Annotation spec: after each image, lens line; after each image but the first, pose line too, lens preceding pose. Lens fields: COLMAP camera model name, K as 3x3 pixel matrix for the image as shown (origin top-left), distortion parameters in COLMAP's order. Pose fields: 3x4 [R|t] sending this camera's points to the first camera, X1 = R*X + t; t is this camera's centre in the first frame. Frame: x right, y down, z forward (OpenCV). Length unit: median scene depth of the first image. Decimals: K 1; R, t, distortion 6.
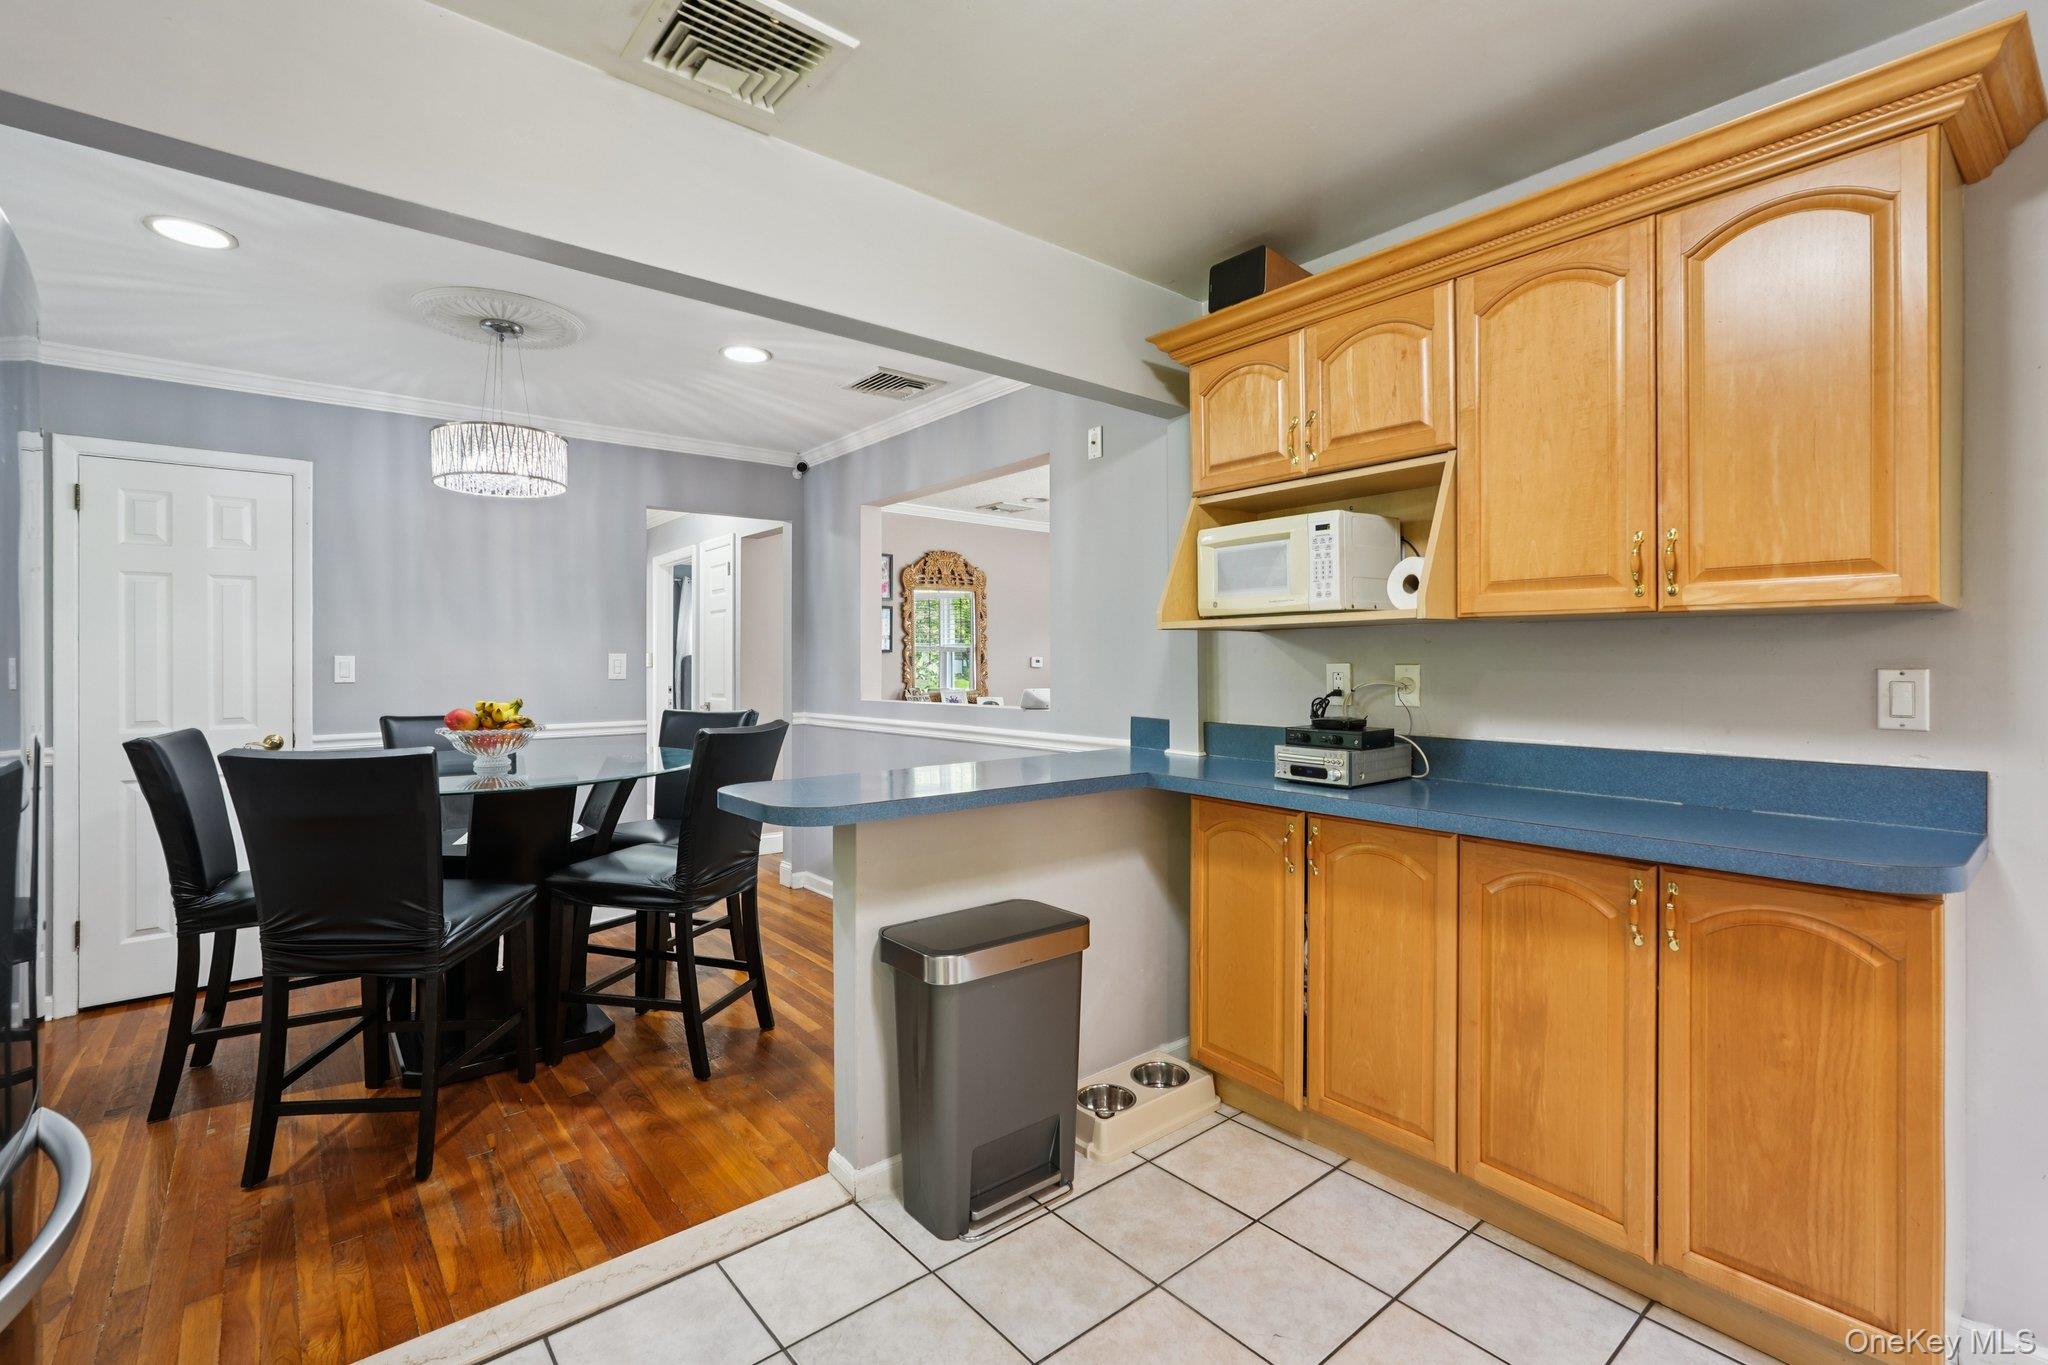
lens RADIAL K [[908.8, 0, 1024.2], [0, 908.8, 660.7], [0, 0, 1]] dist [-0.001505, -0.000120]
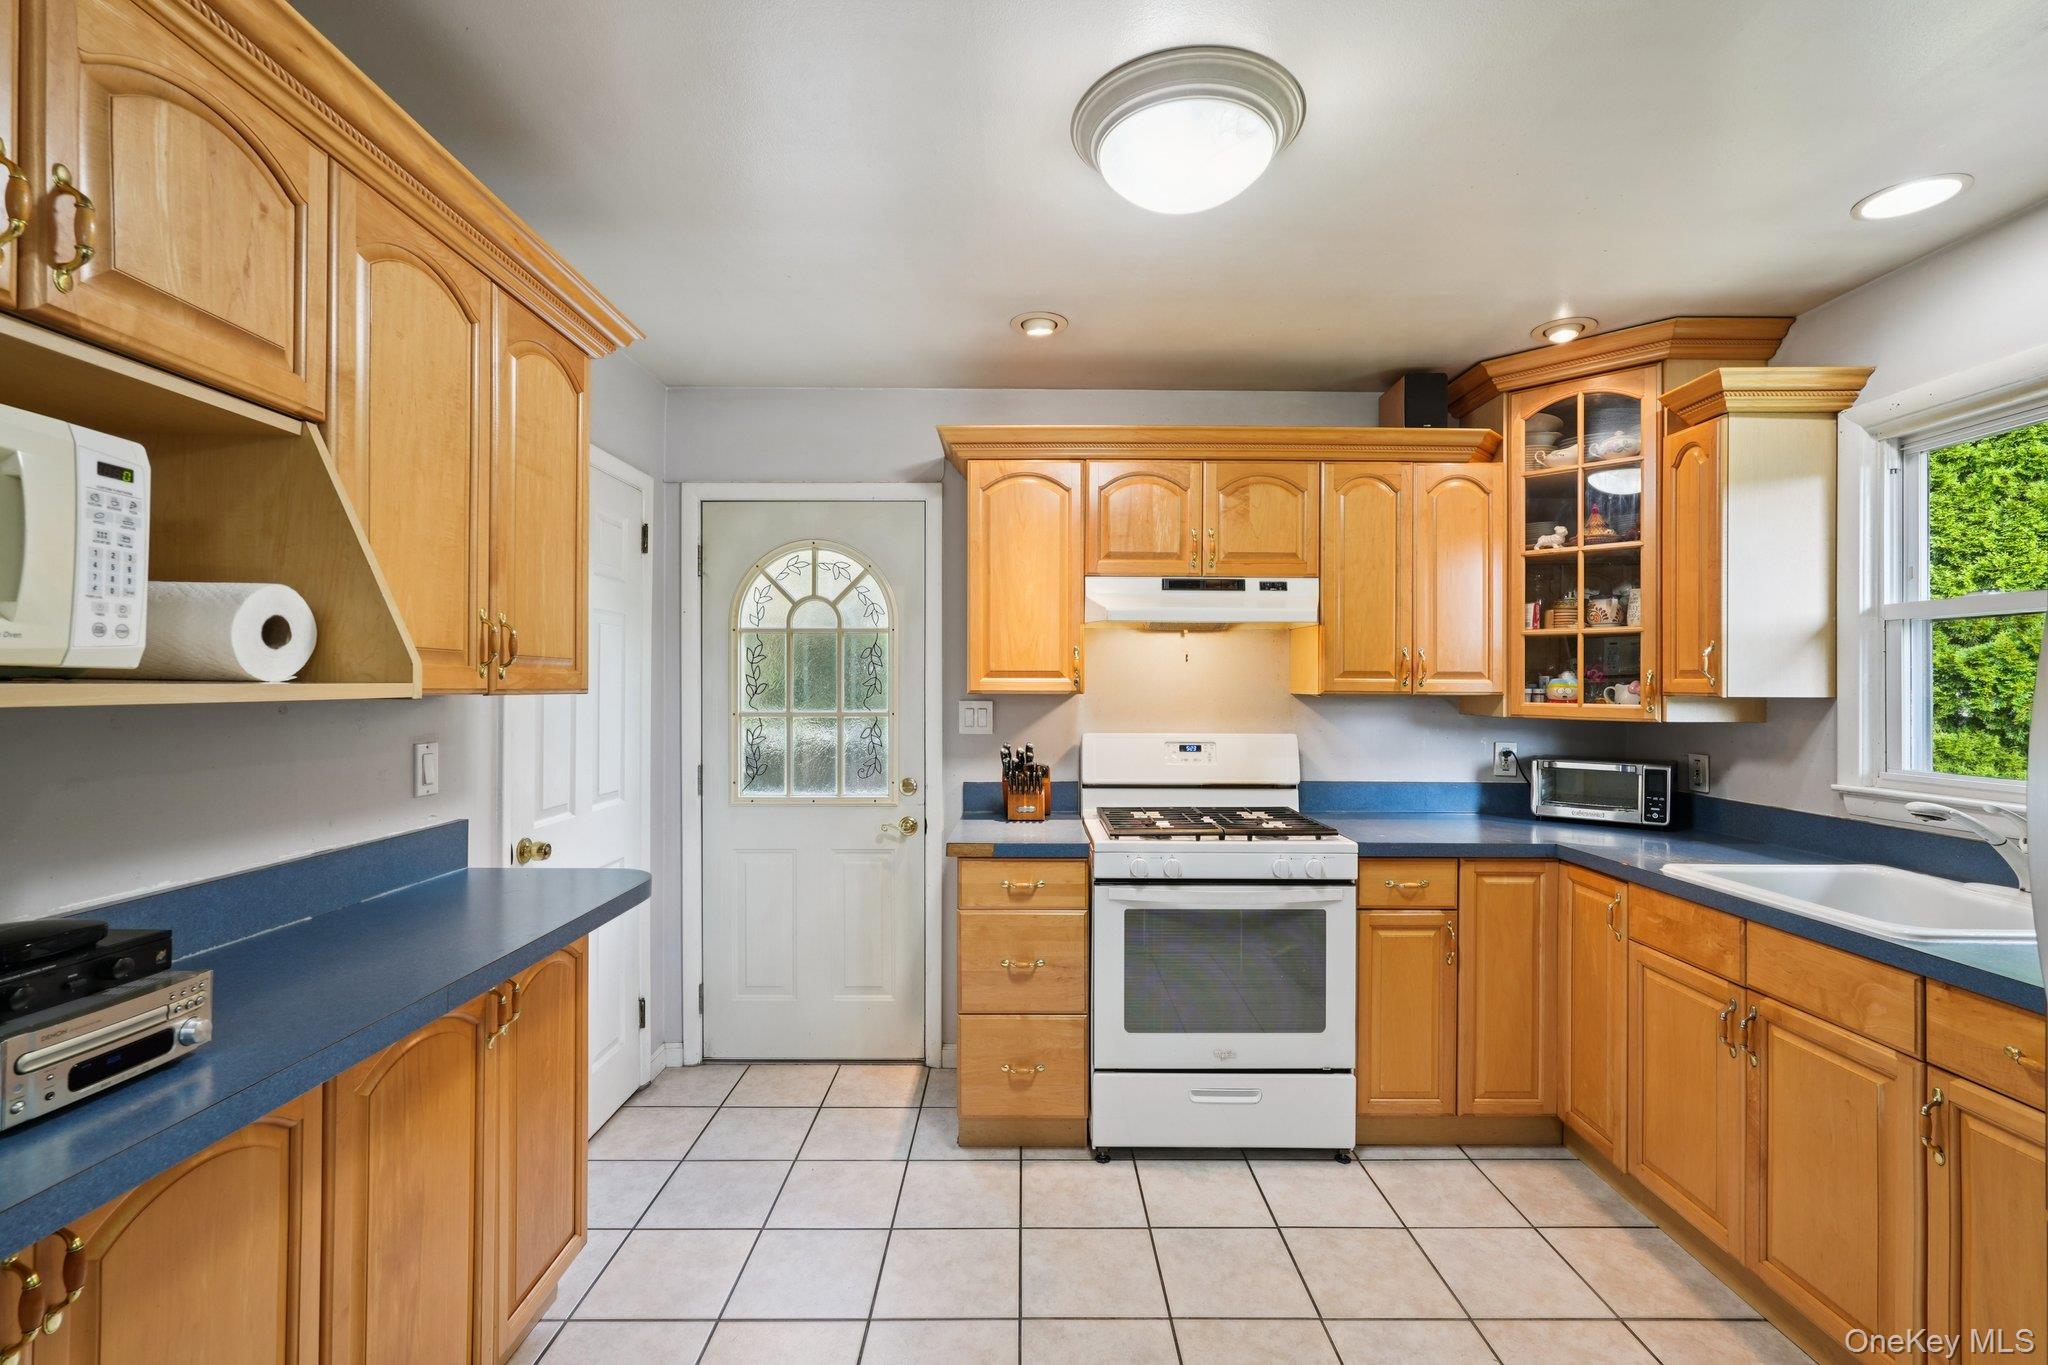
lens RADIAL K [[901.2, 0, 1027.3], [0, 901.2, 683.2], [0, 0, 1]] dist [-0.015658, 0.009016]
pose [[-0.774595, 0.001200, 0.632457, -0.234361], [-0.002685, 0.999983, -0.005186, -0.042280], [-0.632452, -0.005715, -0.774578, 0.933656]]
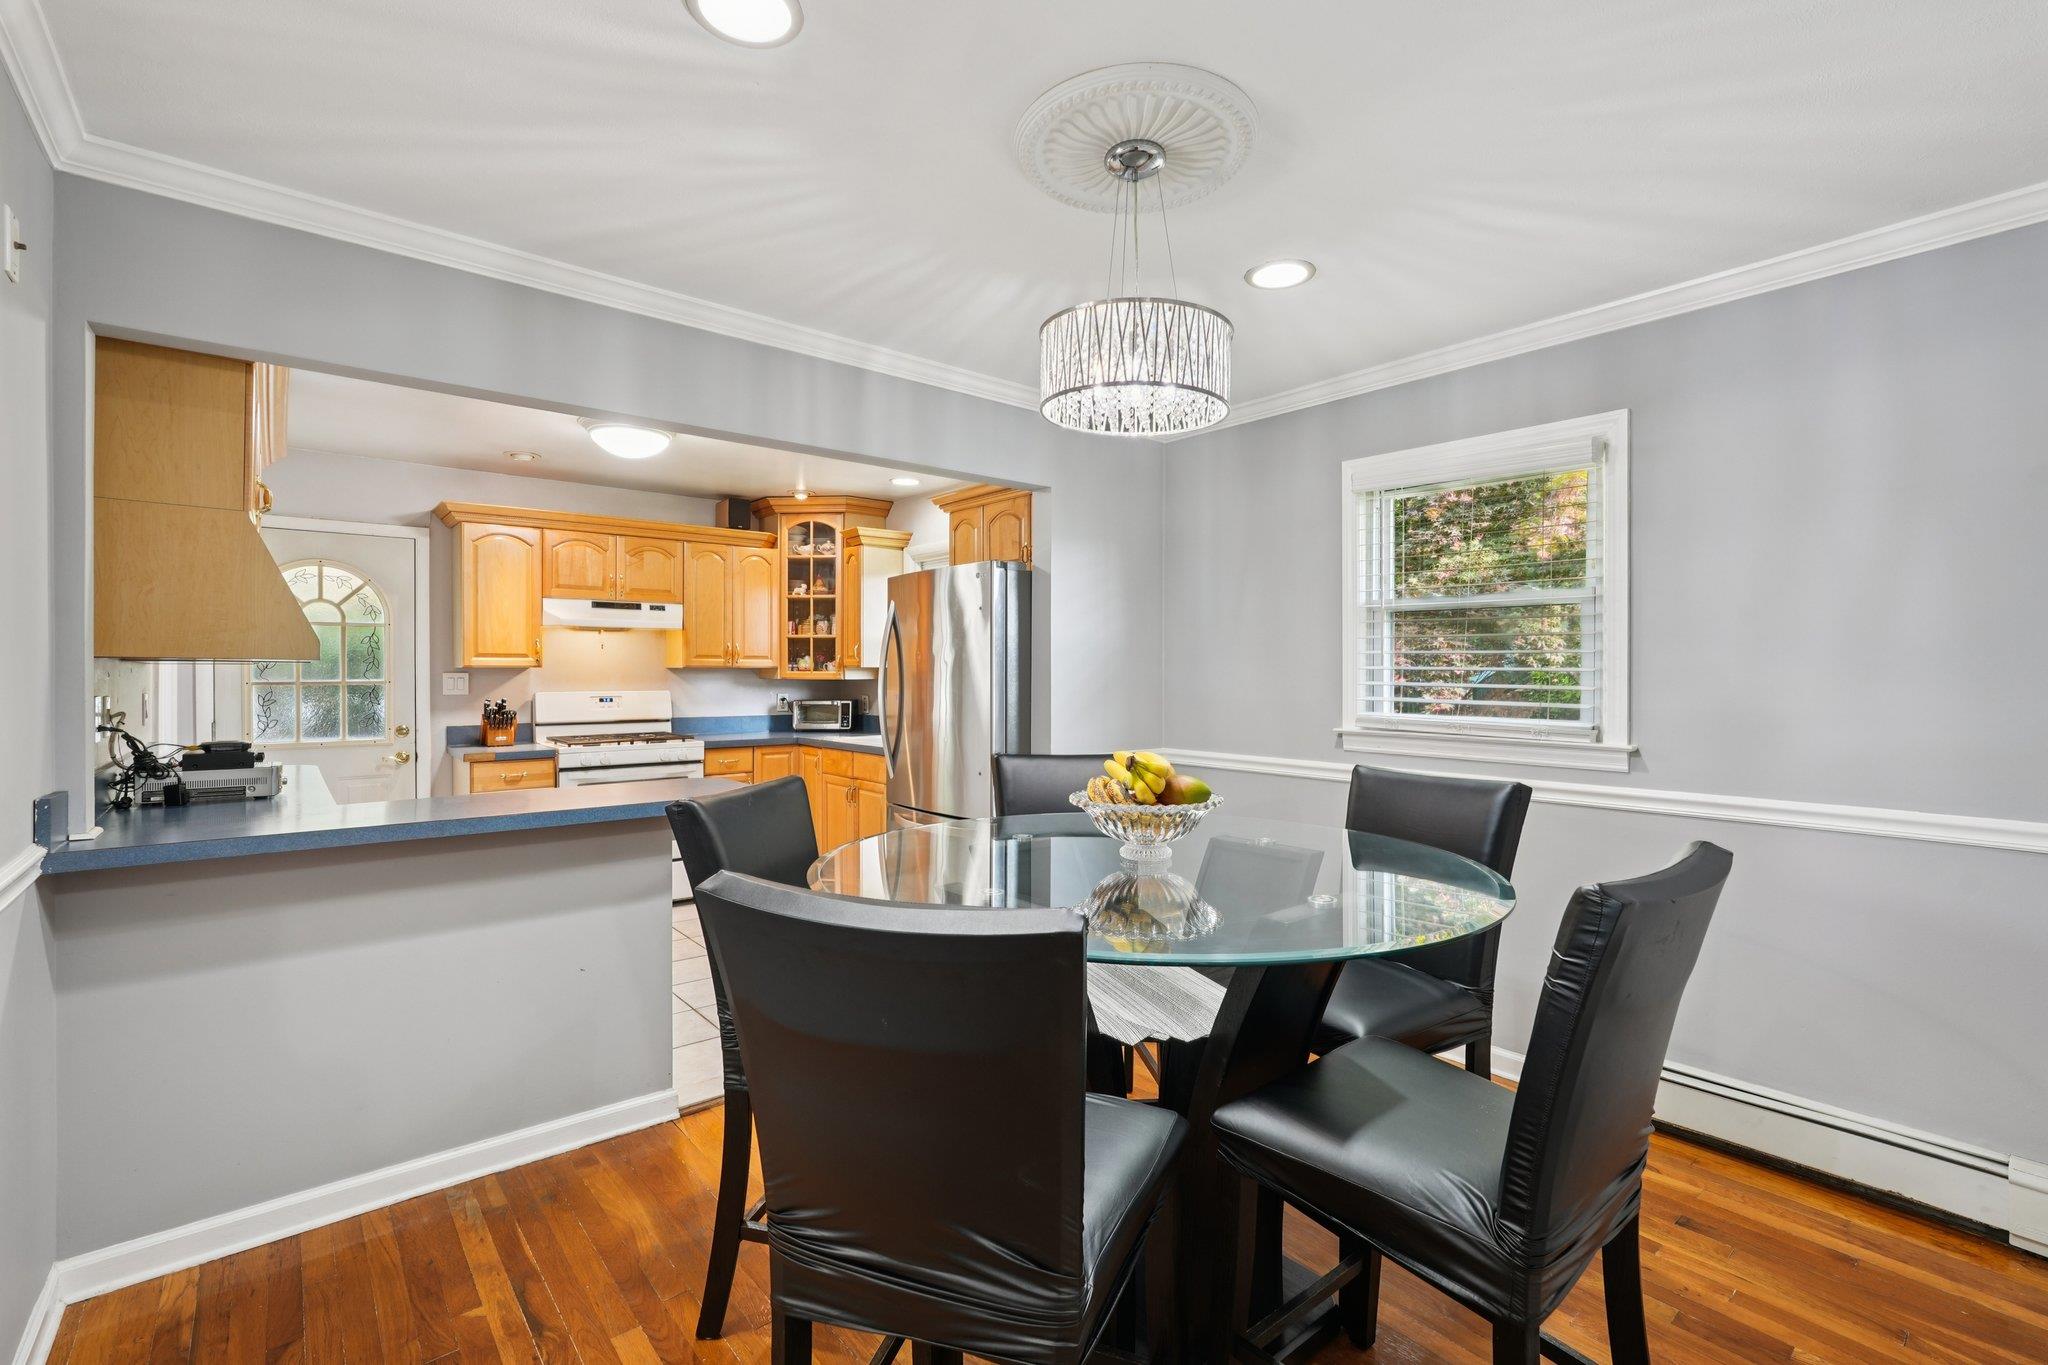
lens RADIAL K [[911.6, 0, 1029.6], [0, 911.6, 676.8], [0, 0, 1]] dist [-0.015815, 0.008959]
pose [[-0.999980, 0.003628, -0.005150, -0.603146], [0.003615, 0.999990, 0.002557, -0.015386], [0.005159, 0.002538, -0.999983, 1.960950]]
